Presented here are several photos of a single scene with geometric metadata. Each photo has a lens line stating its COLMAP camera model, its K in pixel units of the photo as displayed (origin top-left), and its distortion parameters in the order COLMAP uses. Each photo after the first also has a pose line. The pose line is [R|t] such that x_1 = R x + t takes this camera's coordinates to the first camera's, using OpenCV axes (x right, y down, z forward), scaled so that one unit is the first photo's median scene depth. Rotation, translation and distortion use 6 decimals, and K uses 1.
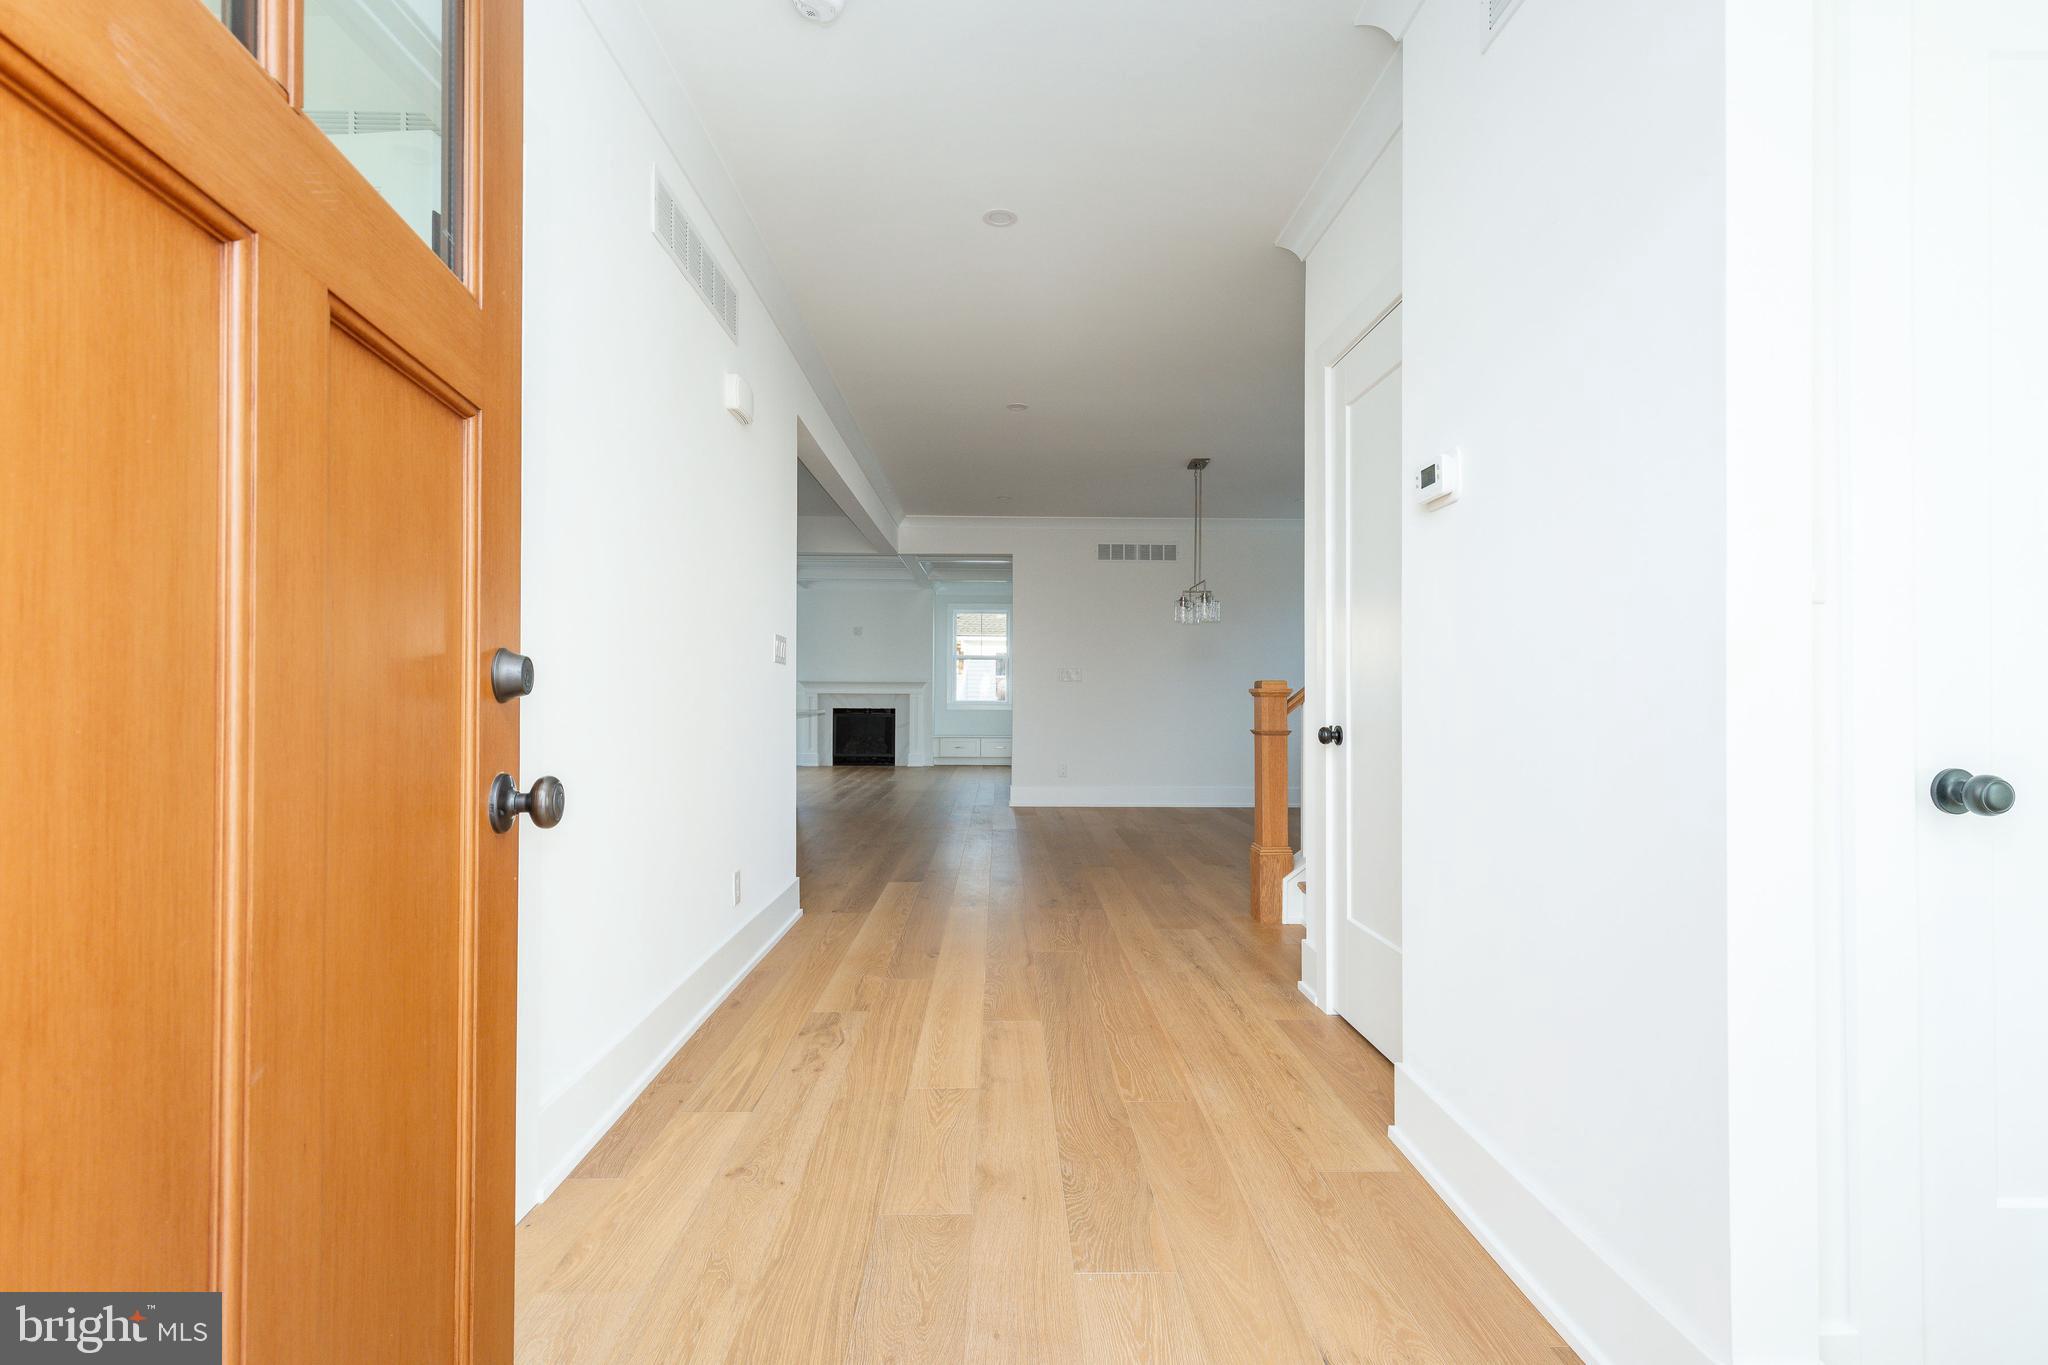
lens RADIAL K [[915.9, 0, 1031.0], [0, 915.9, 683.0], [0, 0, 1]] dist [0.002136, 0.000273]
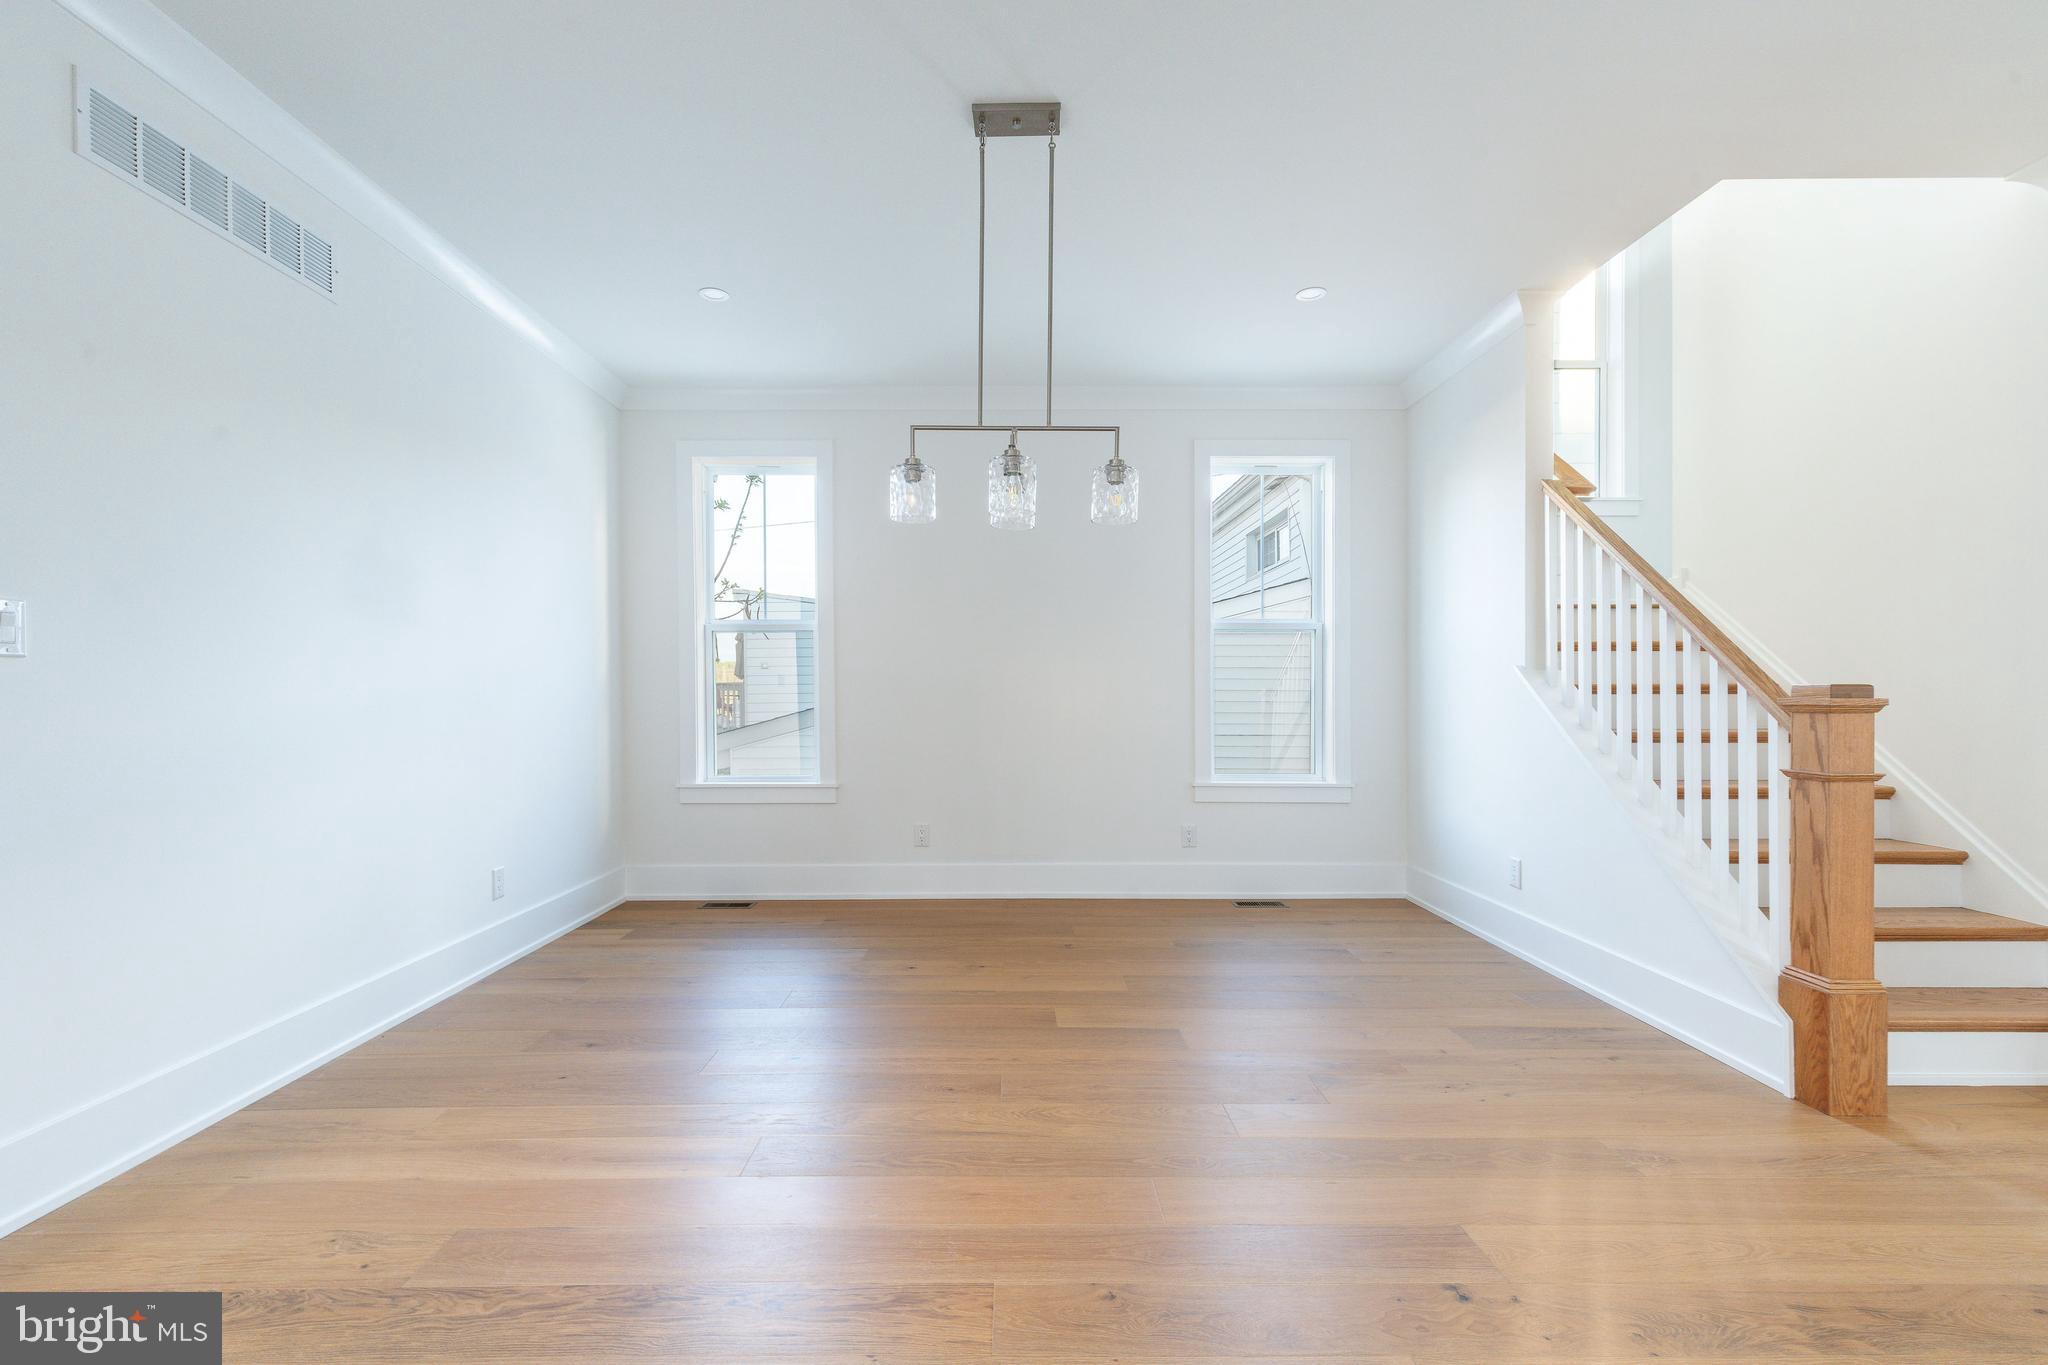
lens RADIAL K [[915.9, 0, 1031.0], [0, 915.9, 683.0], [0, 0, 1]] dist [0.002136, 0.000273]
pose [[0.015195, 0.004566, 0.999874, -0.161141], [-0.010363, 0.999937, -0.004409, 0.001393], [-0.999831, -0.010295, 0.015242, 0.750907]]
